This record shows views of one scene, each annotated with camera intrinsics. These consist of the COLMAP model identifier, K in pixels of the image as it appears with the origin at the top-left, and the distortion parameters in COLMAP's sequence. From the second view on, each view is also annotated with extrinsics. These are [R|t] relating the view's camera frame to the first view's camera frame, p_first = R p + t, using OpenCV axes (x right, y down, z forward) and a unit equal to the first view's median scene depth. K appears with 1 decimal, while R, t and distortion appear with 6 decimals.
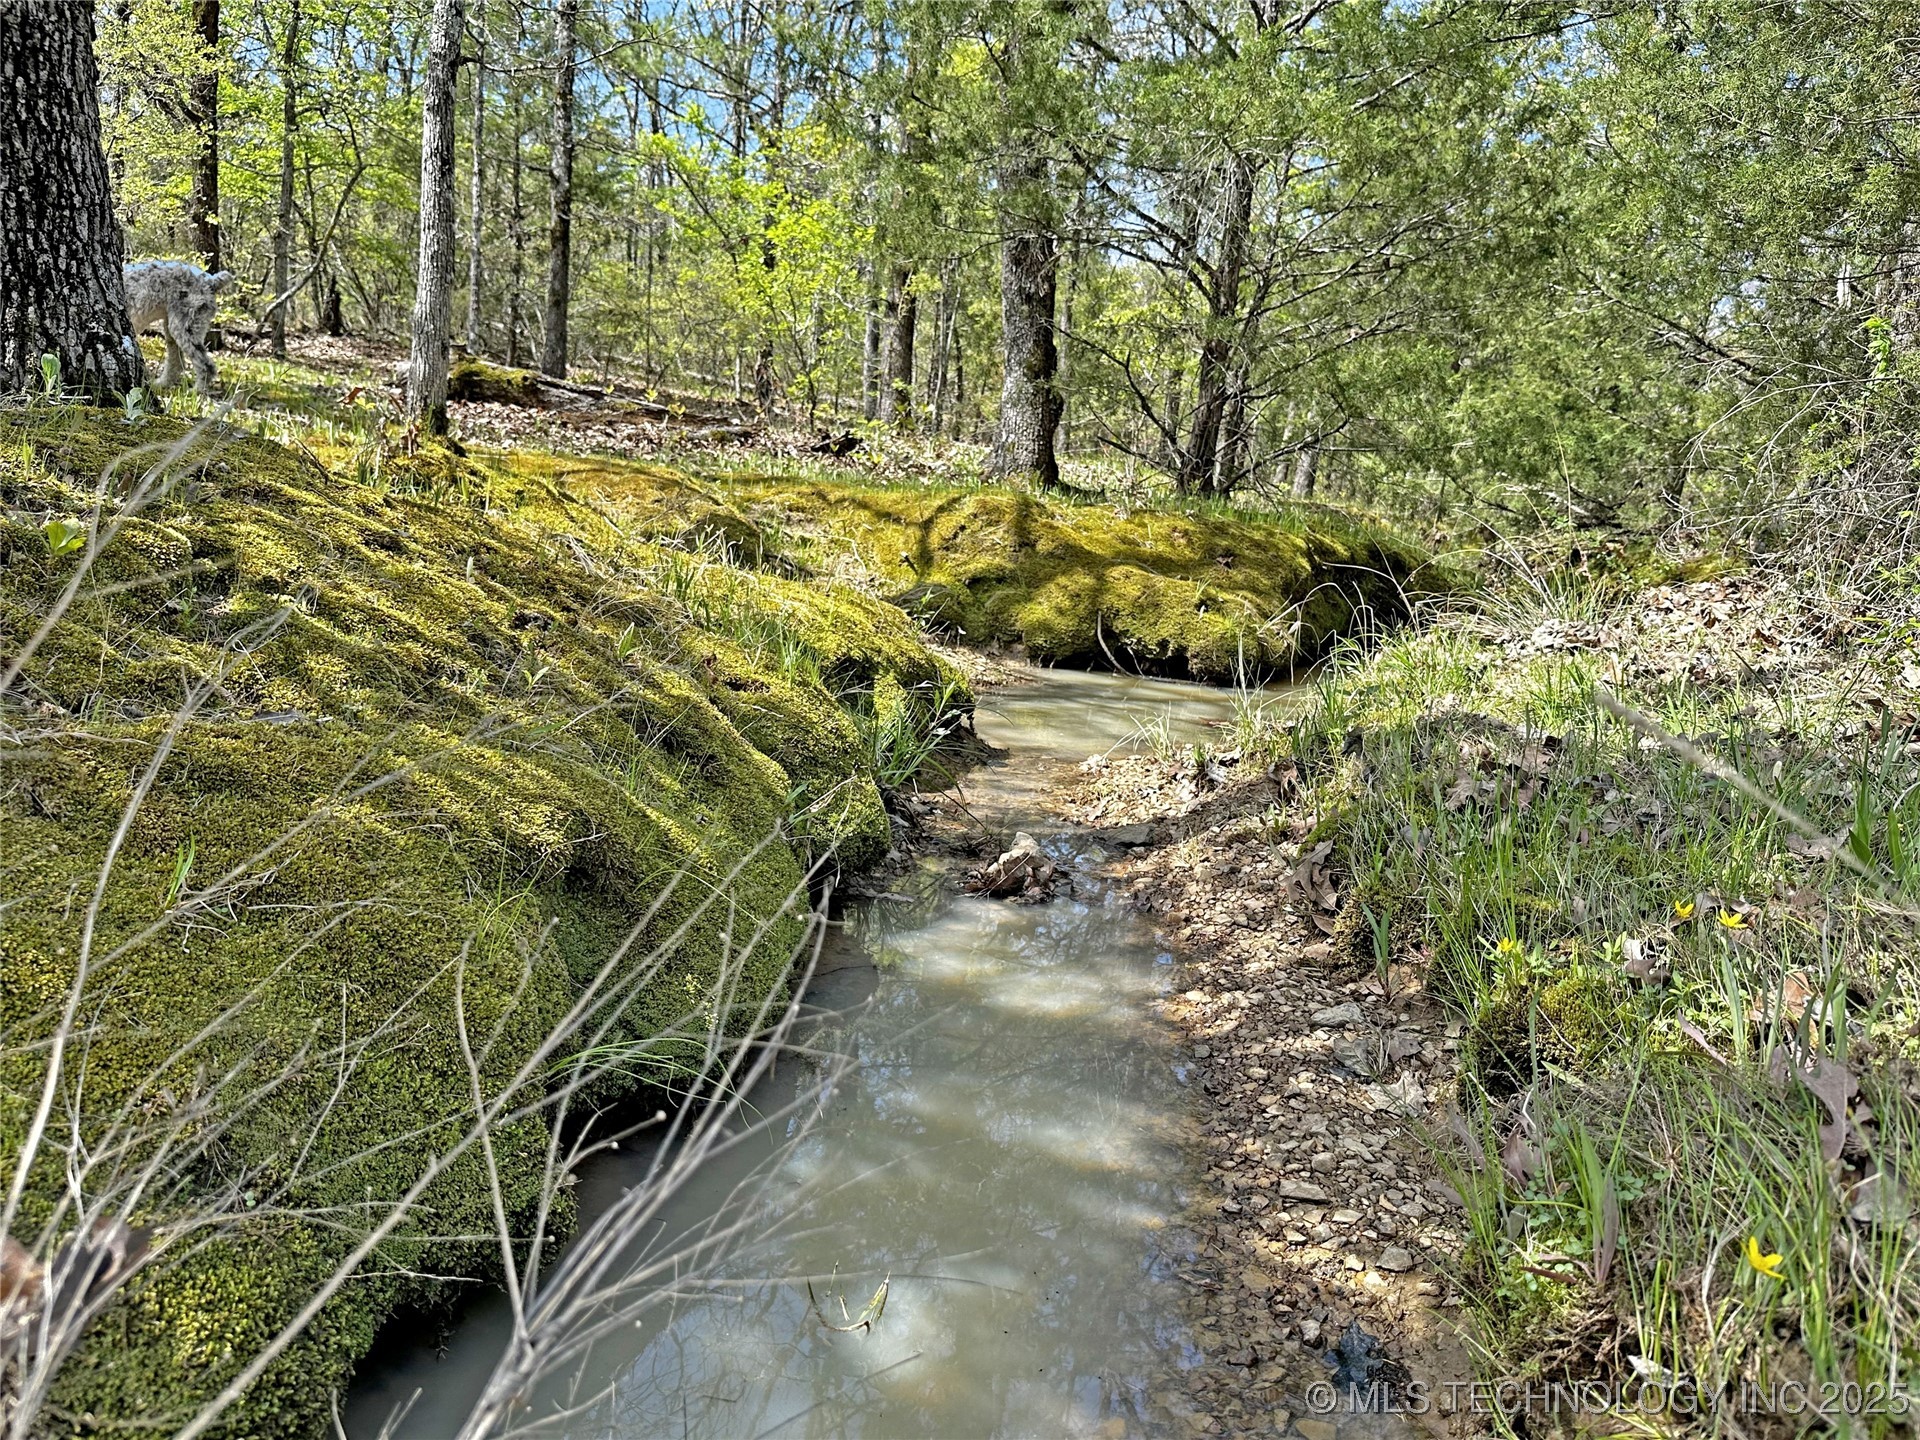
lens RADIAL K [[1310.2, 0, 960.0], [0, 1310.2, 720.0], [0, 0, 1]] dist [0.001380, 0.000154]
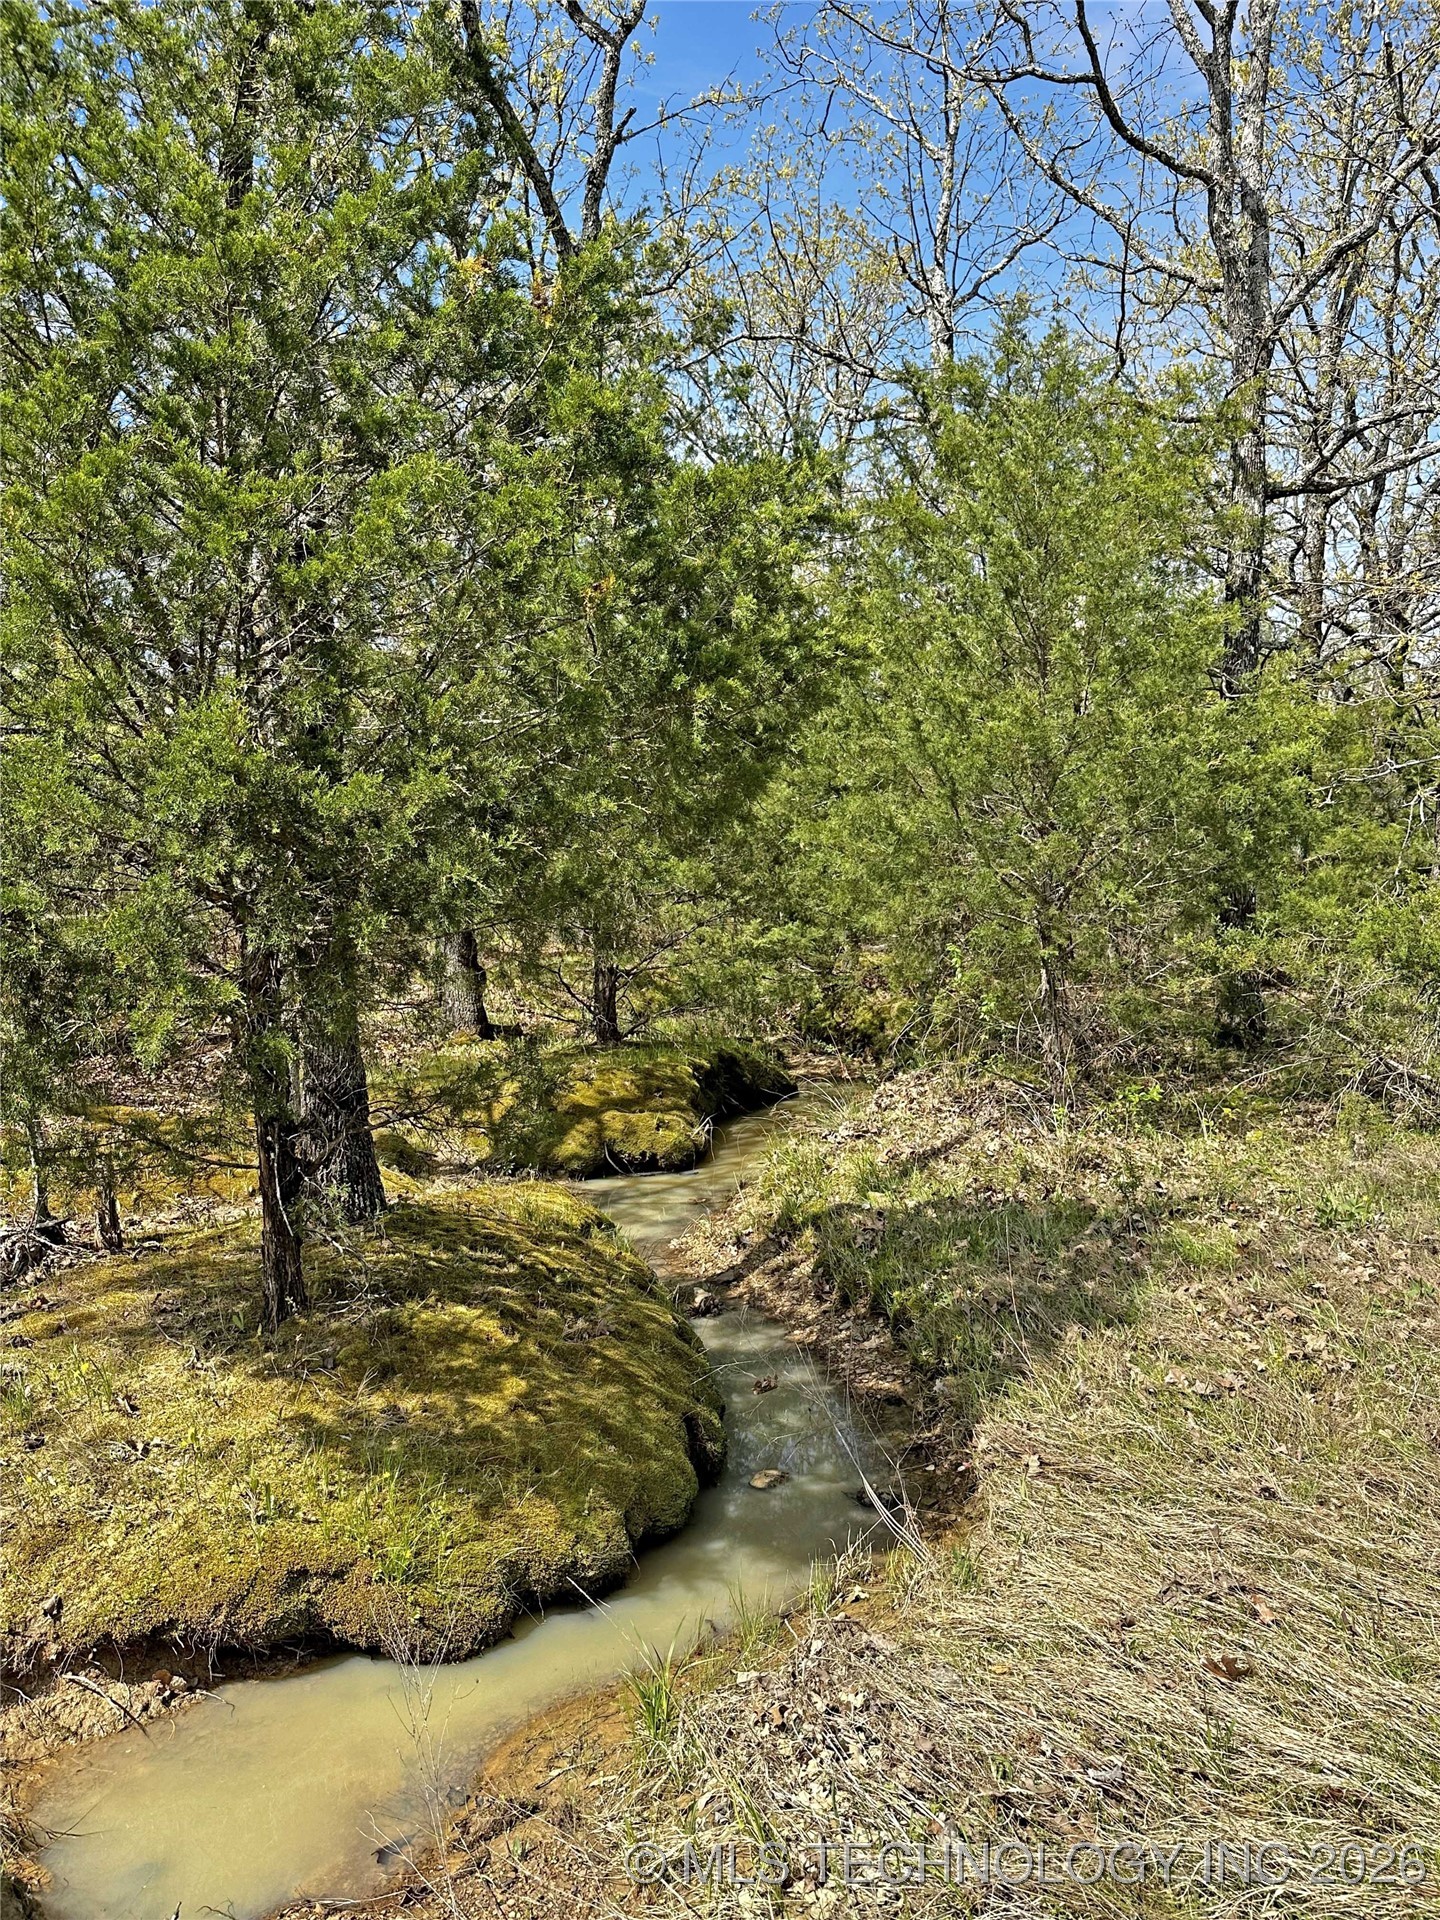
lens RADIAL K [[1310.2, 0, 720.0], [0, 1310.2, 960.0], [0, 0, 1]] dist [0.001380, 0.000154]
pose [[0.912671, -0.139179, 0.384267, -0.389203], [0.179677, 0.981132, -0.071390, -0.168507], [-0.367081, 0.134199, 0.920458, -0.690250]]
